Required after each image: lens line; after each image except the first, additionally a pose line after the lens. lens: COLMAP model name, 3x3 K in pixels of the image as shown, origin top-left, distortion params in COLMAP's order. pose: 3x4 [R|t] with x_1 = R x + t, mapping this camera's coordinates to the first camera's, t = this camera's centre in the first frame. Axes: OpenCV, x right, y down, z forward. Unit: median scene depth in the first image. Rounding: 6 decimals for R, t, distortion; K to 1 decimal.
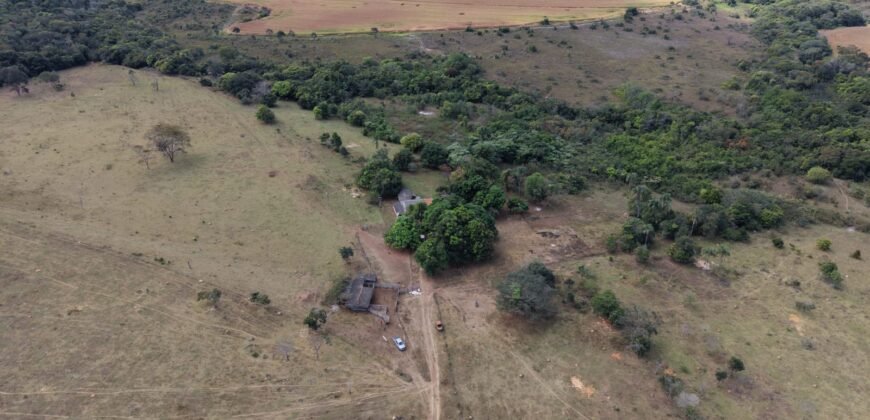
lens RADIAL K [[597.9, 0, 360.3], [0, 597.9, 208.8], [0, 0, 1]] dist [0.034058, -0.039210]
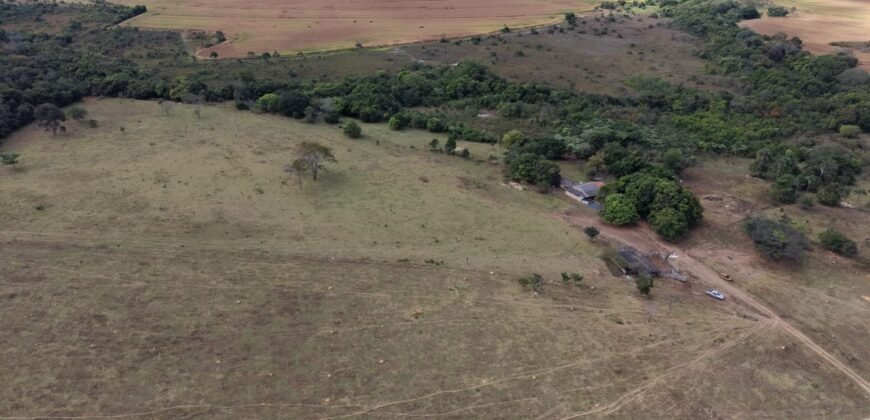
lens RADIAL K [[597.9, 0, 360.3], [0, 597.9, 208.8], [0, 0, 1]] dist [0.034058, -0.039210]
pose [[0.966944, -0.119949, 0.225014, -0.422885], [0.127194, 0.991716, -0.017933, -0.001955], [-0.220998, 0.045960, 0.974191, 0.009919]]
